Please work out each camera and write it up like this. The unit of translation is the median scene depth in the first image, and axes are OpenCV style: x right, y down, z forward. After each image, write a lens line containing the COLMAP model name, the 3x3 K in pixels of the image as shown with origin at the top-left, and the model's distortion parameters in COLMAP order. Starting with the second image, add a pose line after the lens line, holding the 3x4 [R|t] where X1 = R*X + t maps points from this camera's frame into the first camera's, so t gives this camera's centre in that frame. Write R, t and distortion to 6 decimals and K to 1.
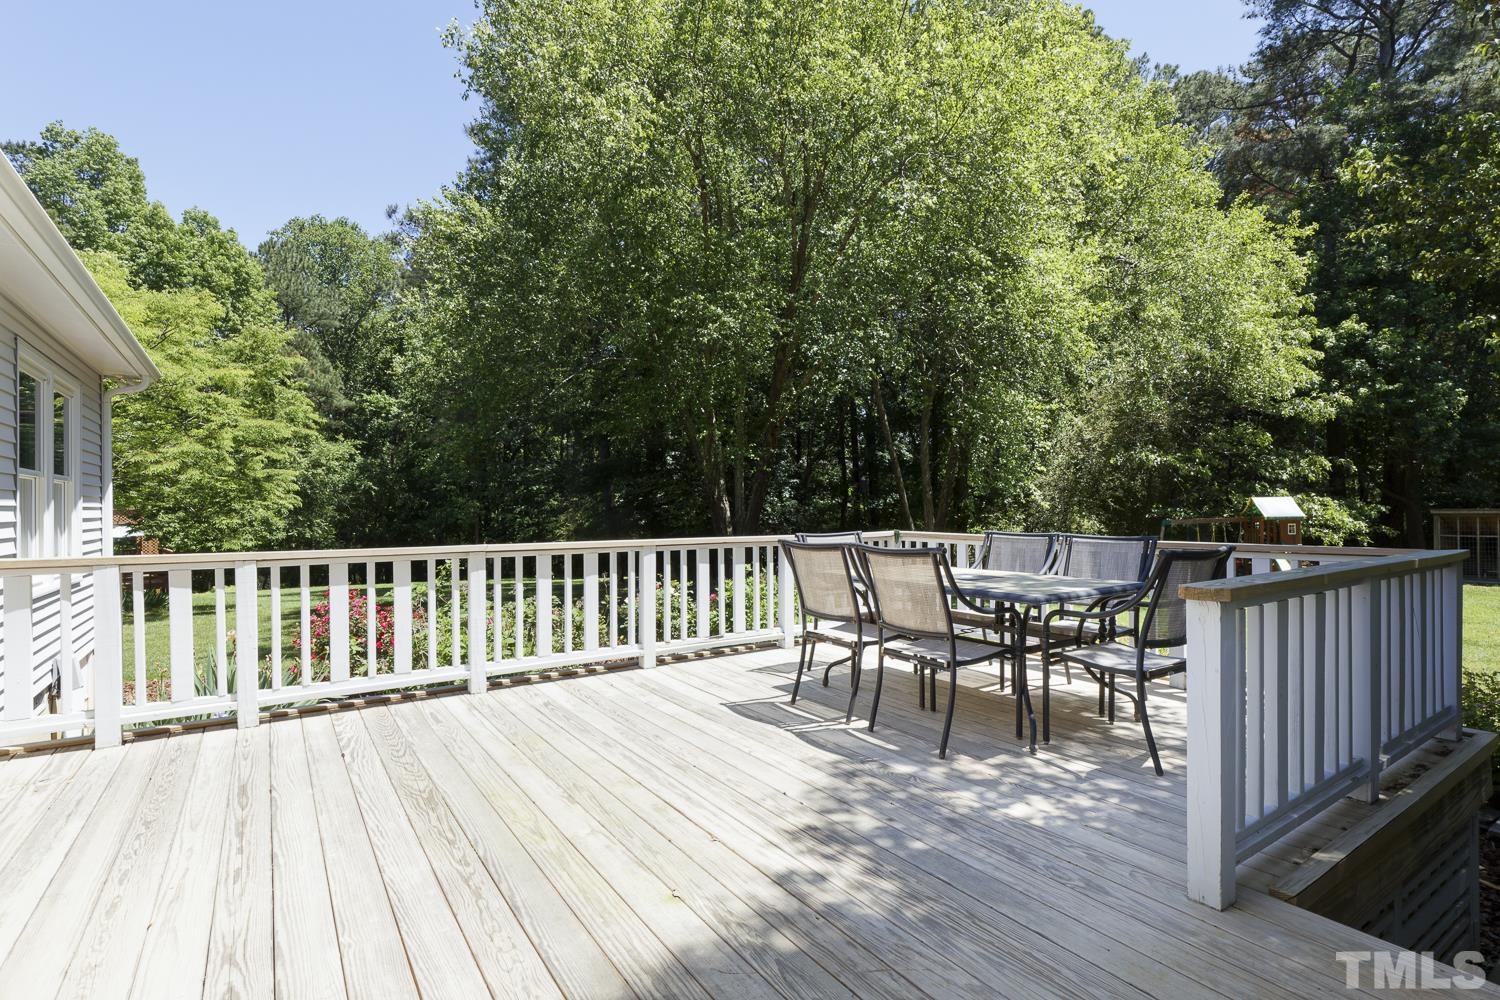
lens RADIAL K [[701.5, 0, 752.4], [0, 701.5, 508.2], [0, 0, 1]] dist [0.001801, 0.000338]
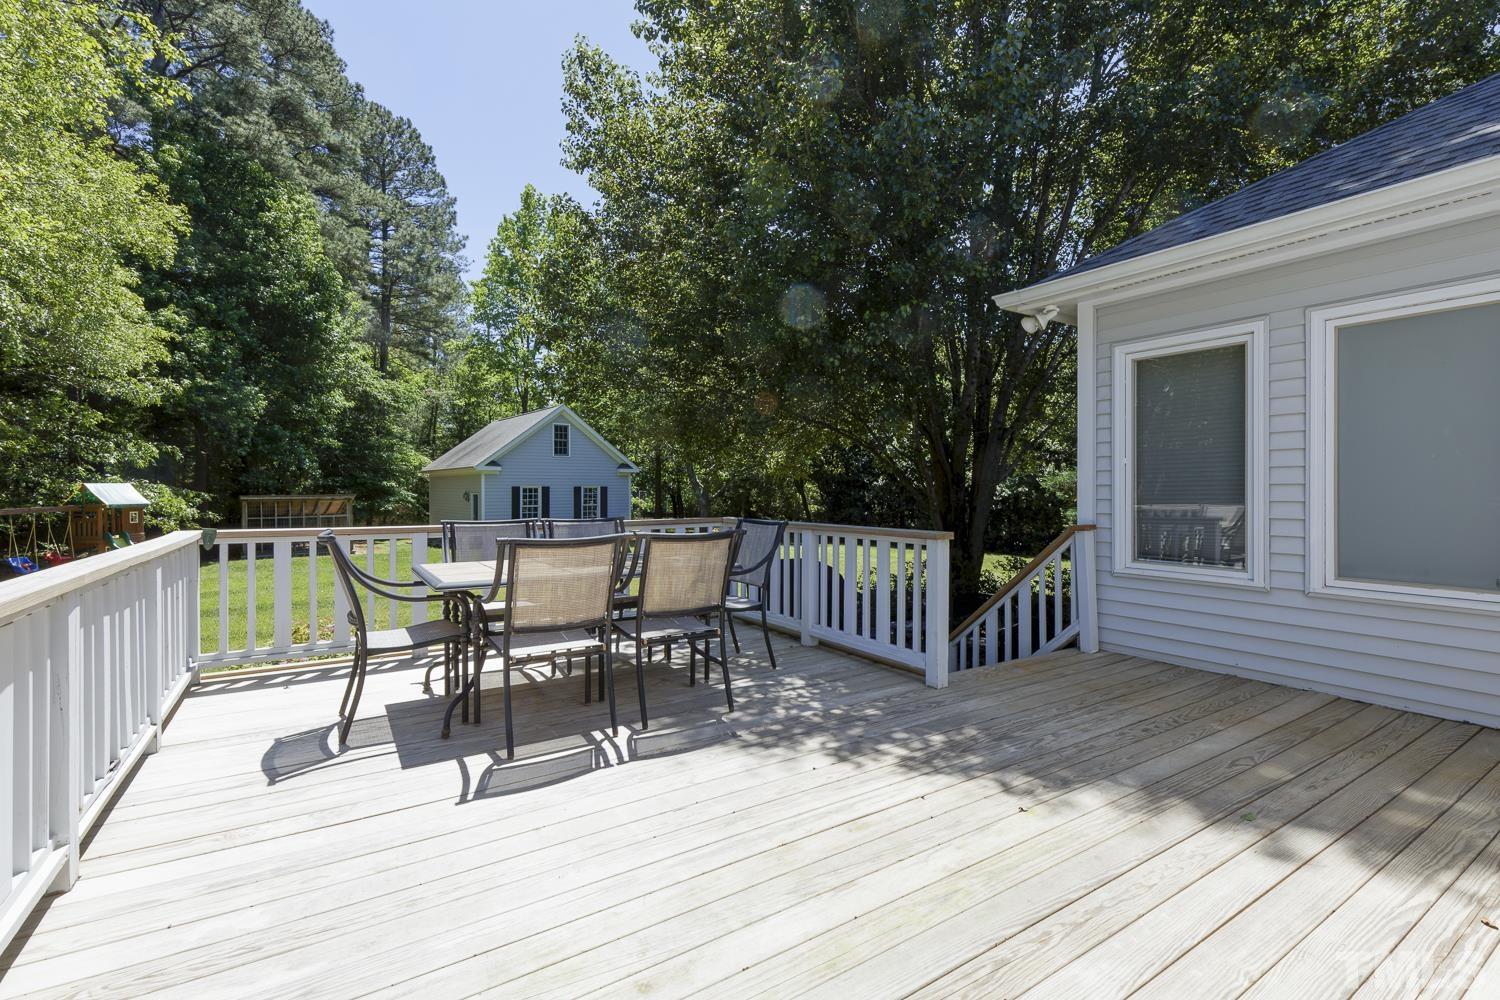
lens RADIAL K [[686.2, 0, 751.6], [0, 686.2, 493.4], [0, 0, 1]] dist [0.000485, 0.000024]
pose [[0.034531, -0.000846, 0.999403, -0.656788], [0.003221, 0.999995, 0.000735, -0.001912], [-0.999398, 0.003194, 0.034533, 0.711588]]
